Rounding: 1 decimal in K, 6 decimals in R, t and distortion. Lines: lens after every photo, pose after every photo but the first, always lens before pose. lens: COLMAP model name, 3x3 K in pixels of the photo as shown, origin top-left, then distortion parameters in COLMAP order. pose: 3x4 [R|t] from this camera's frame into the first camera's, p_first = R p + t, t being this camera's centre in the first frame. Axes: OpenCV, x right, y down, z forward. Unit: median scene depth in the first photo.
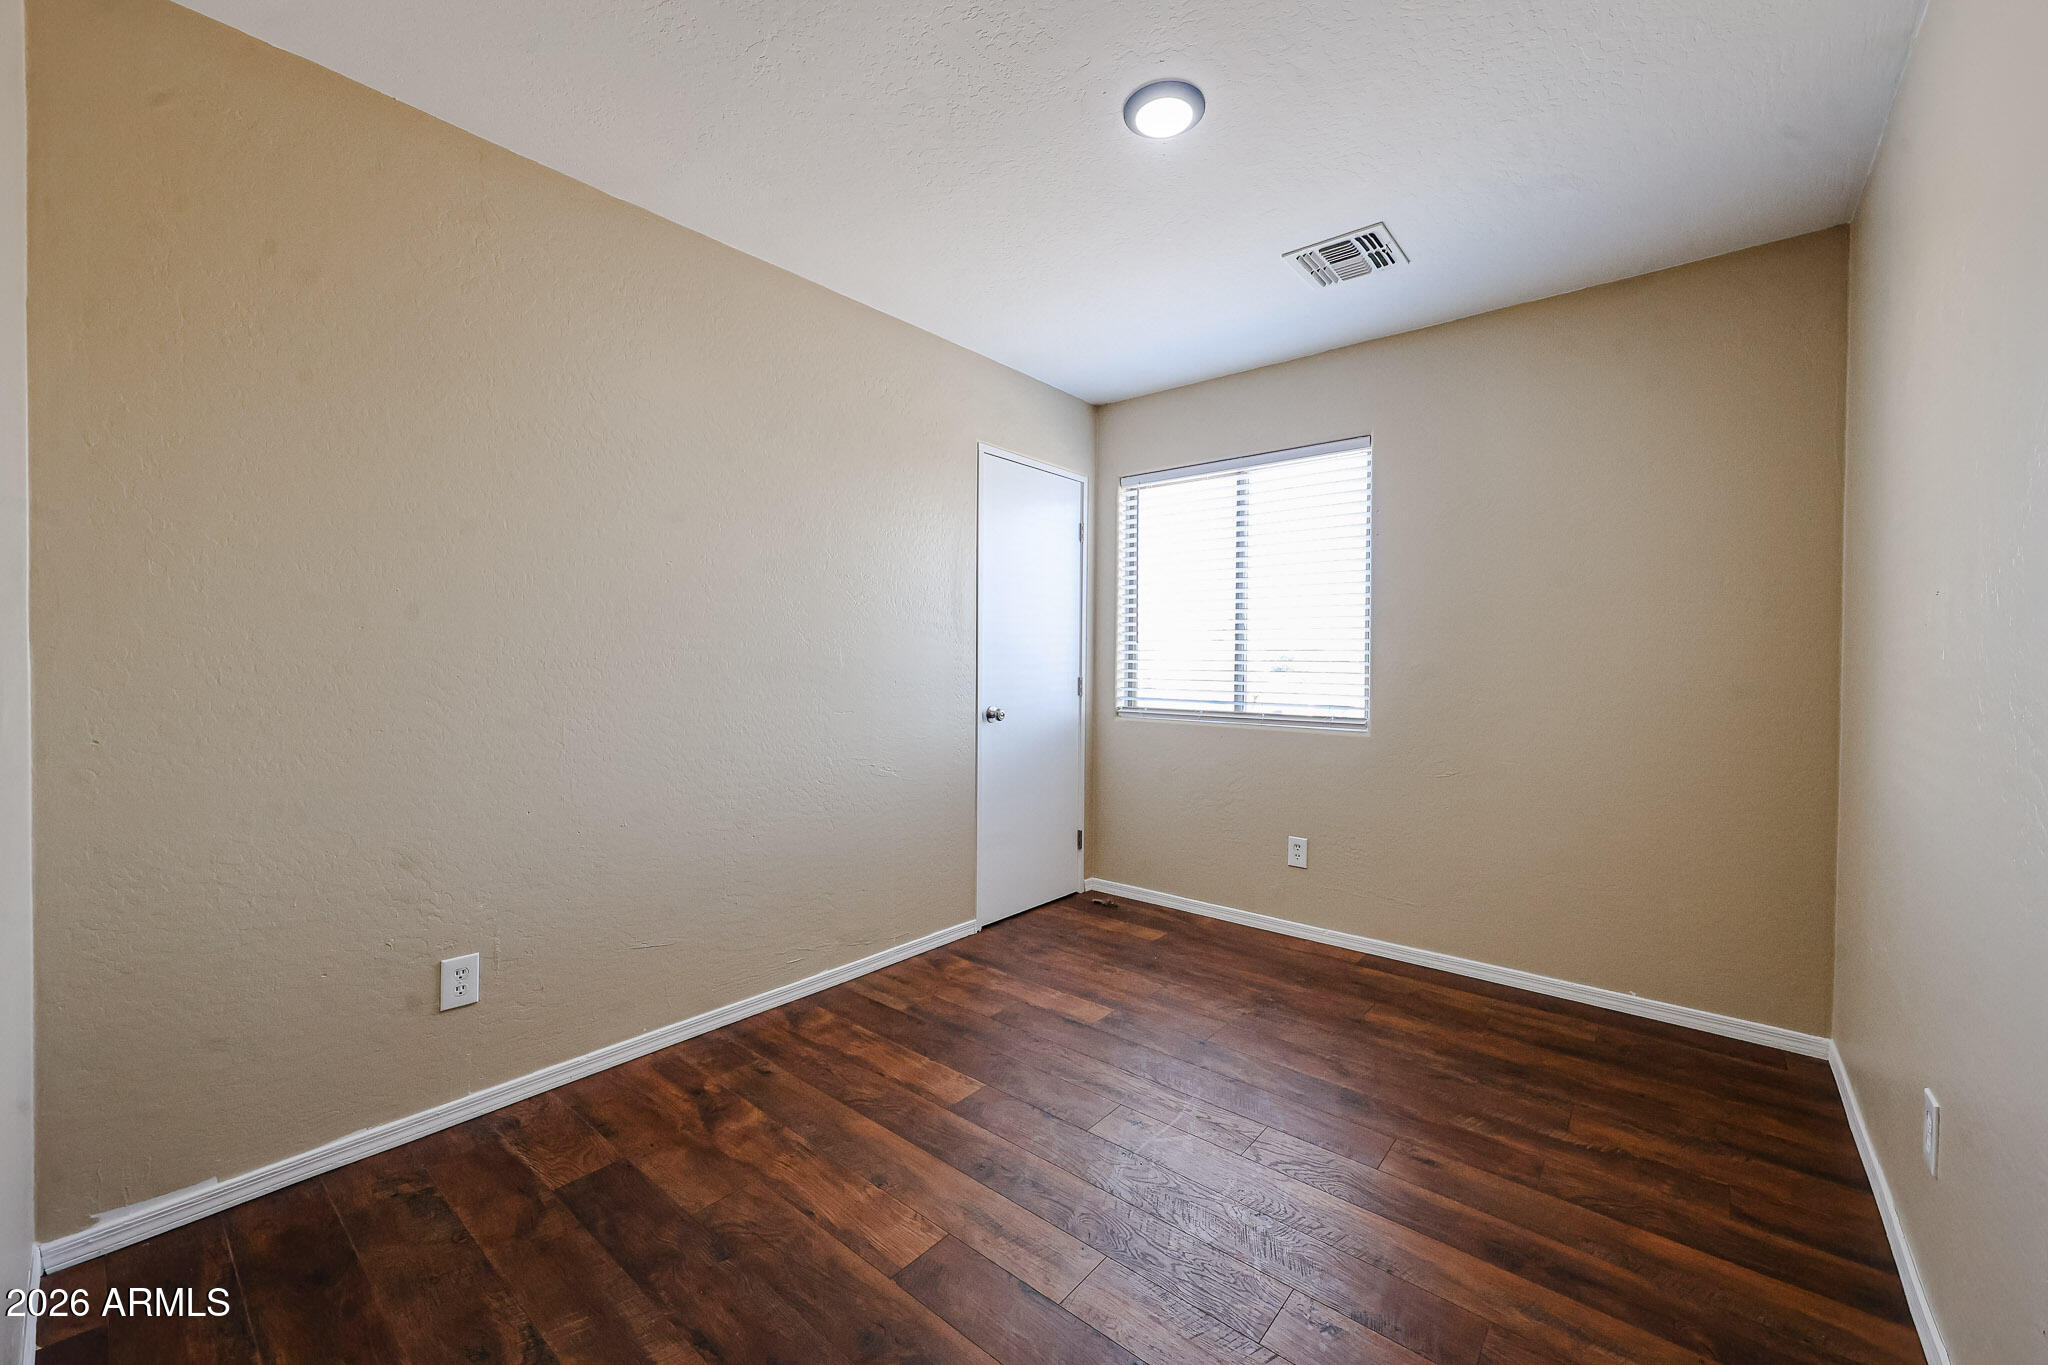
lens RADIAL K [[754.0, 0, 1036.6], [0, 754.0, 677.7], [0, 0, 1]] dist [0.000898, -0.000004]
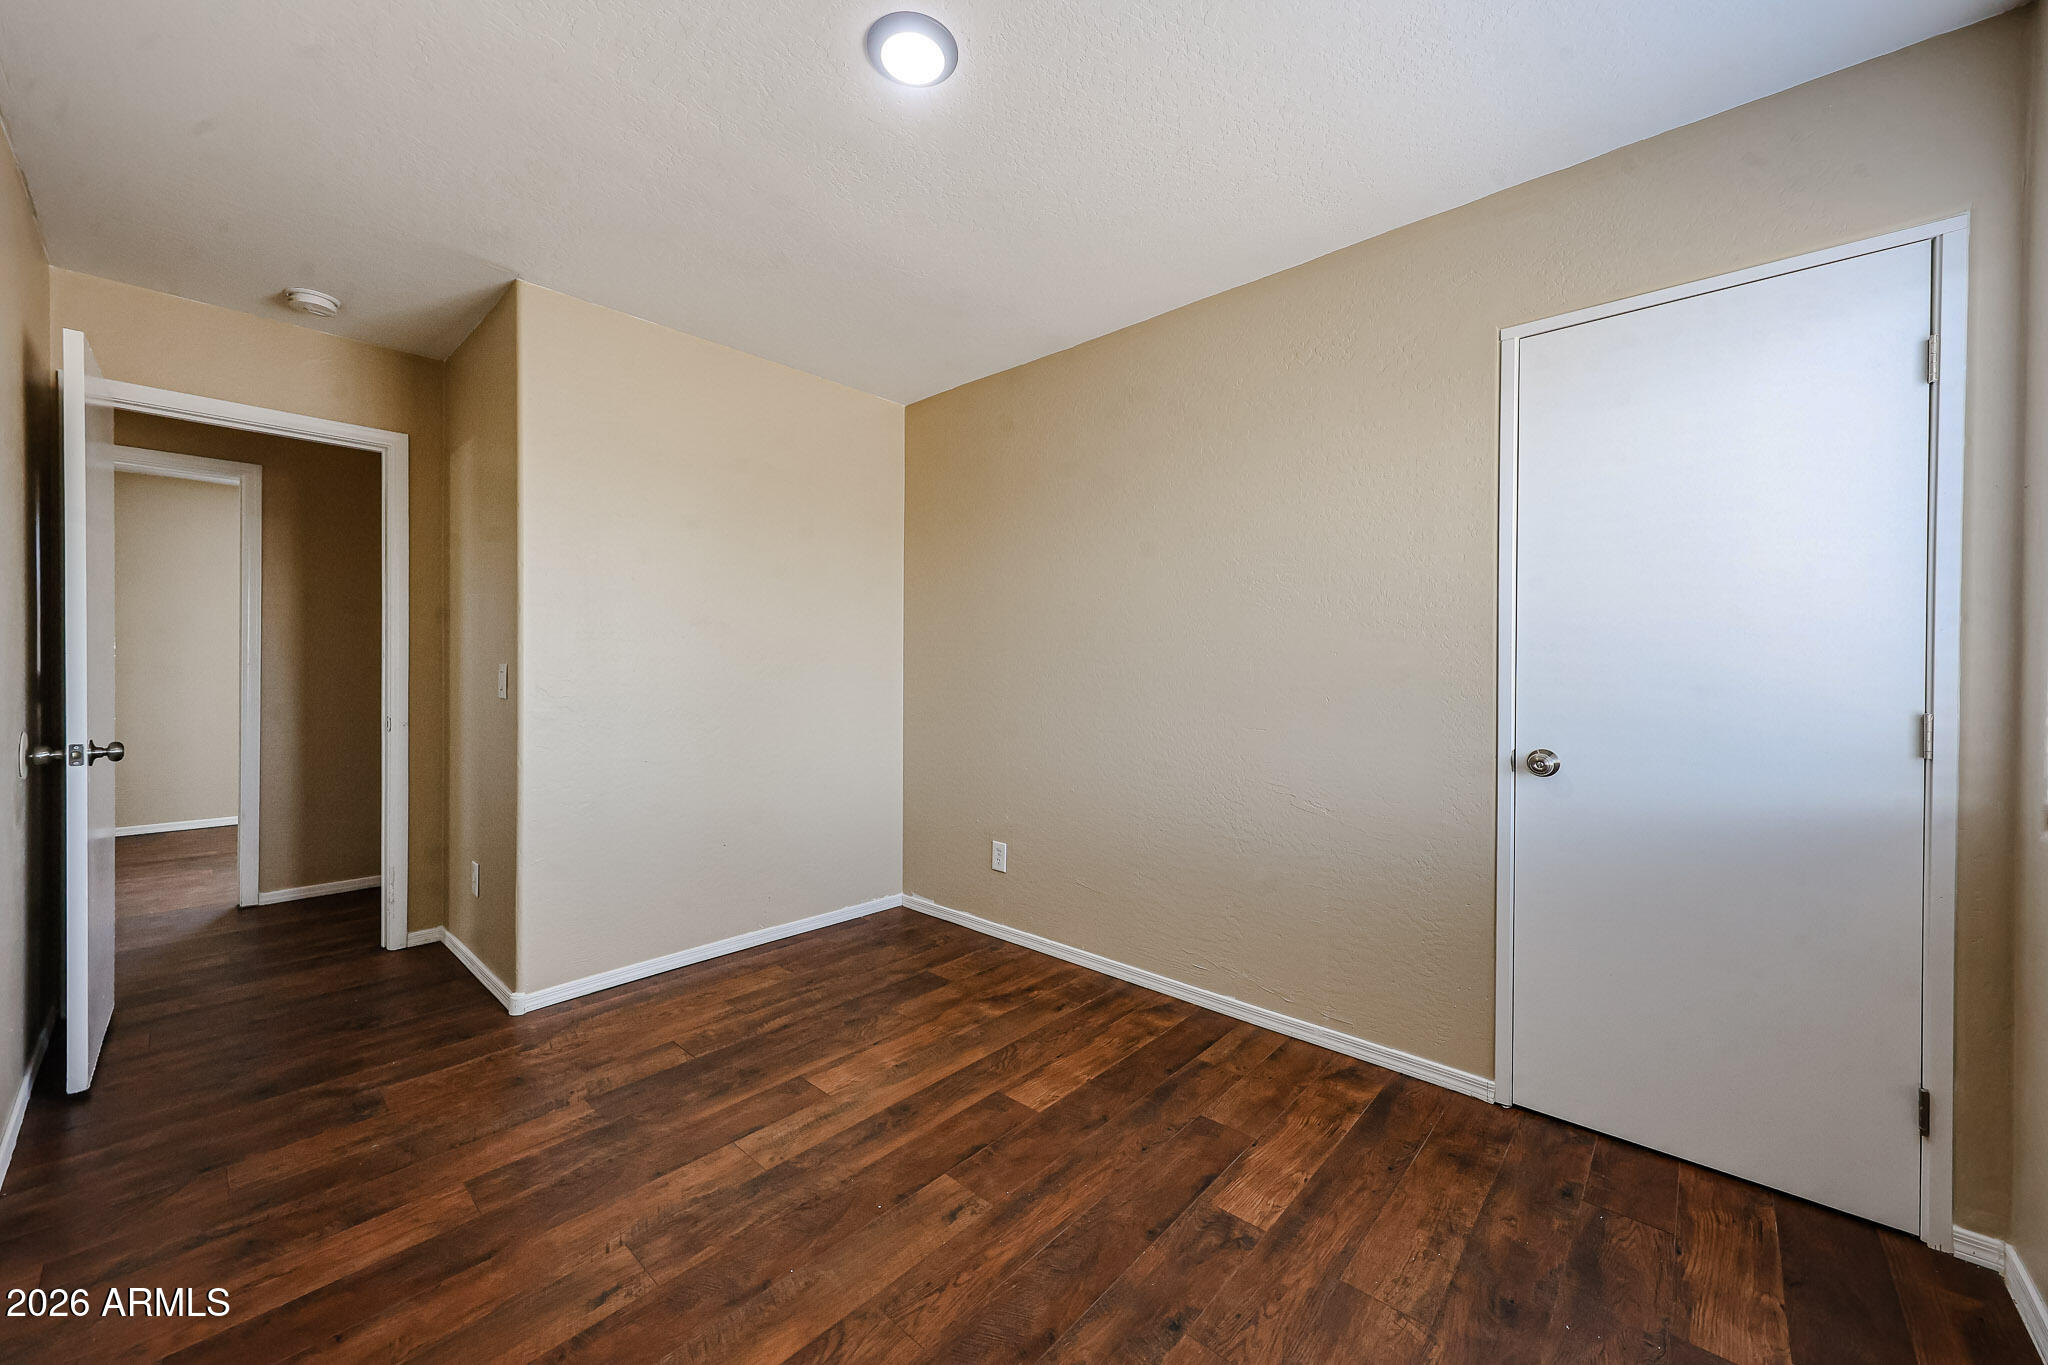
lens RADIAL K [[754.0, 0, 1036.6], [0, 754.0, 677.0], [0, 0, 1]] dist [0.000898, -0.000004]
pose [[-0.002685, 0.000791, -0.999996, 0.859971], [-0.026028, 0.999661, 0.000860, -0.015196], [0.999658, 0.026030, -0.002664, 0.946461]]
